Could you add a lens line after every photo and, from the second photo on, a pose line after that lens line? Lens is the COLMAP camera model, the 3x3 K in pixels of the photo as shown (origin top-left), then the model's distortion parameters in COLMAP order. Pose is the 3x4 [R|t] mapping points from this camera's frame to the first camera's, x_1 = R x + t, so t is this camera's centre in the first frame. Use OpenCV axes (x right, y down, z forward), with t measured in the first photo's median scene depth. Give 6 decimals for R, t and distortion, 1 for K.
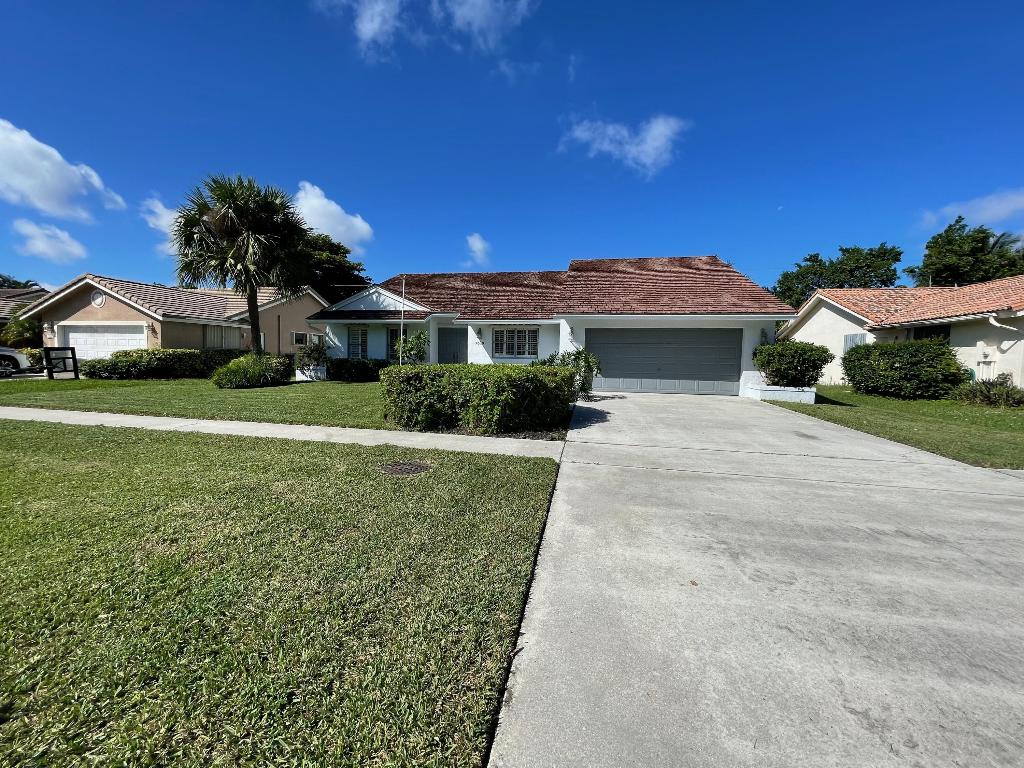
lens RADIAL K [[411.5, 0, 513.0], [0, 411.5, 387.3], [0, 0, 1]] dist [0.008523, 0.000225]
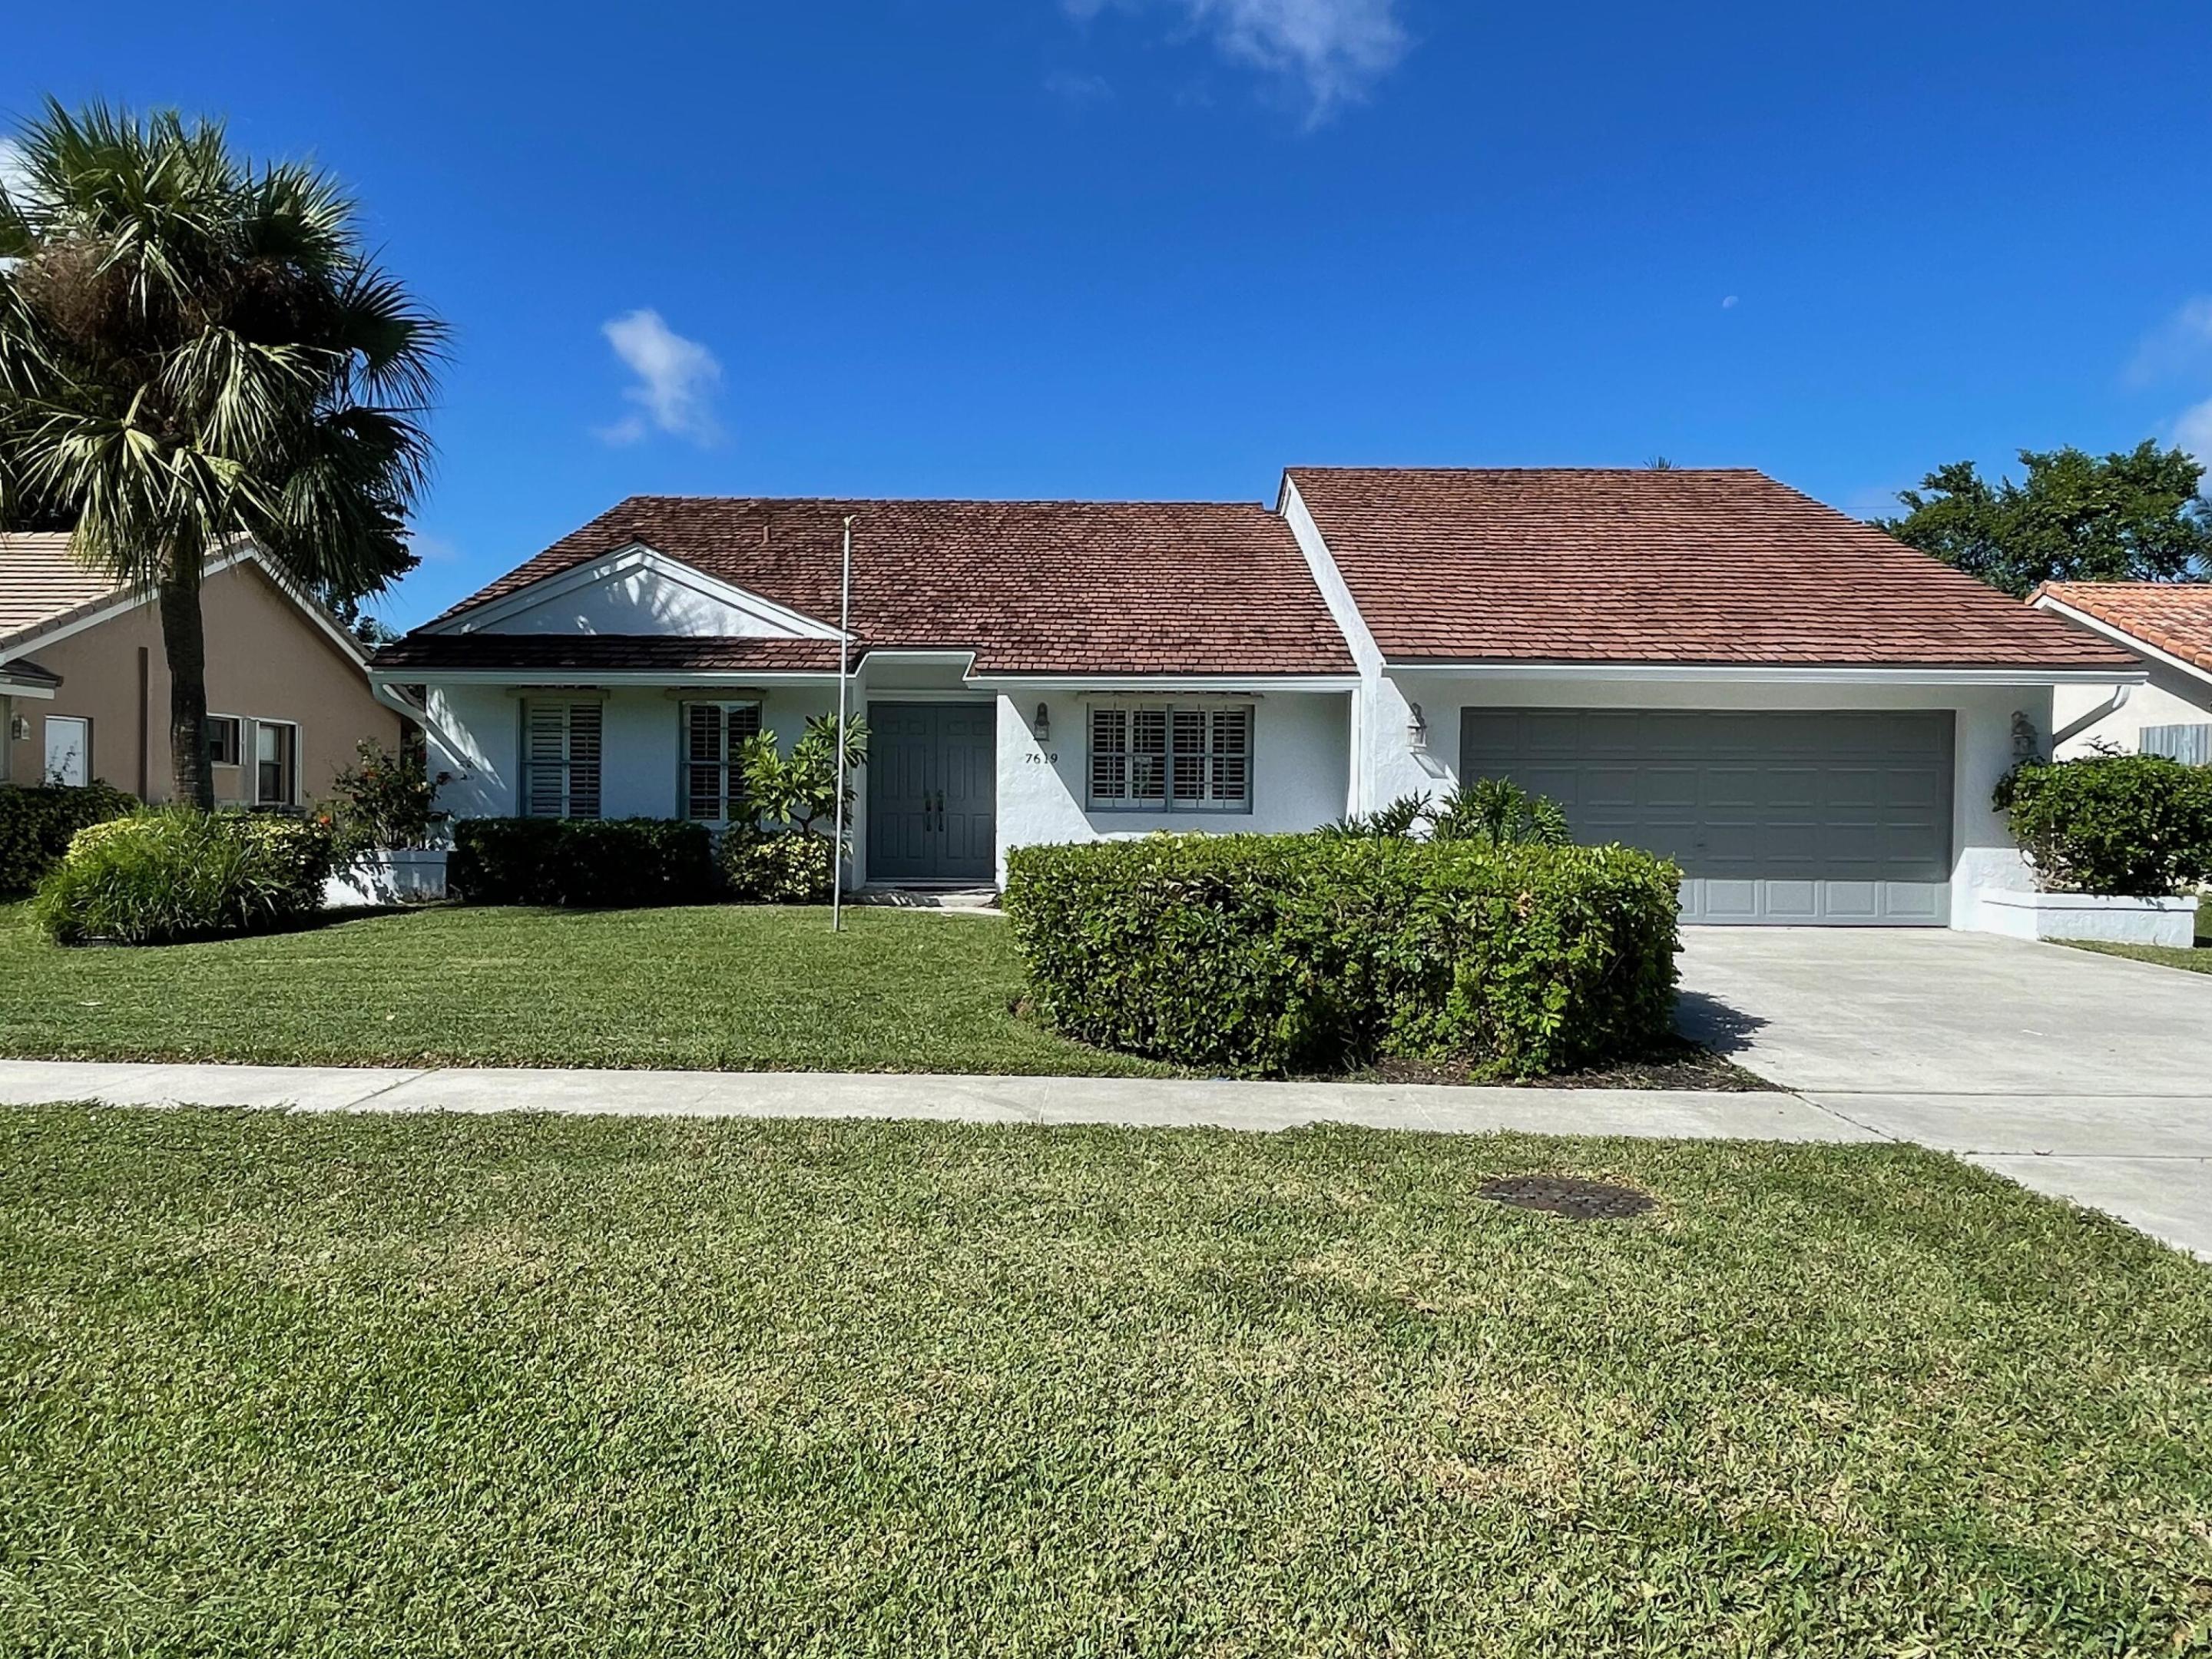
lens RADIAL K [[1522.0, 0, 1102.6], [0, 1522.0, 836.6], [0, 0, 1]] dist [0.007336, -0.001457]
pose [[0.984878, -0.011649, 0.172859, -0.230550], [0.020134, 0.998673, -0.047409, -0.005665], [-0.172078, 0.050173, 0.983805, -0.010968]]
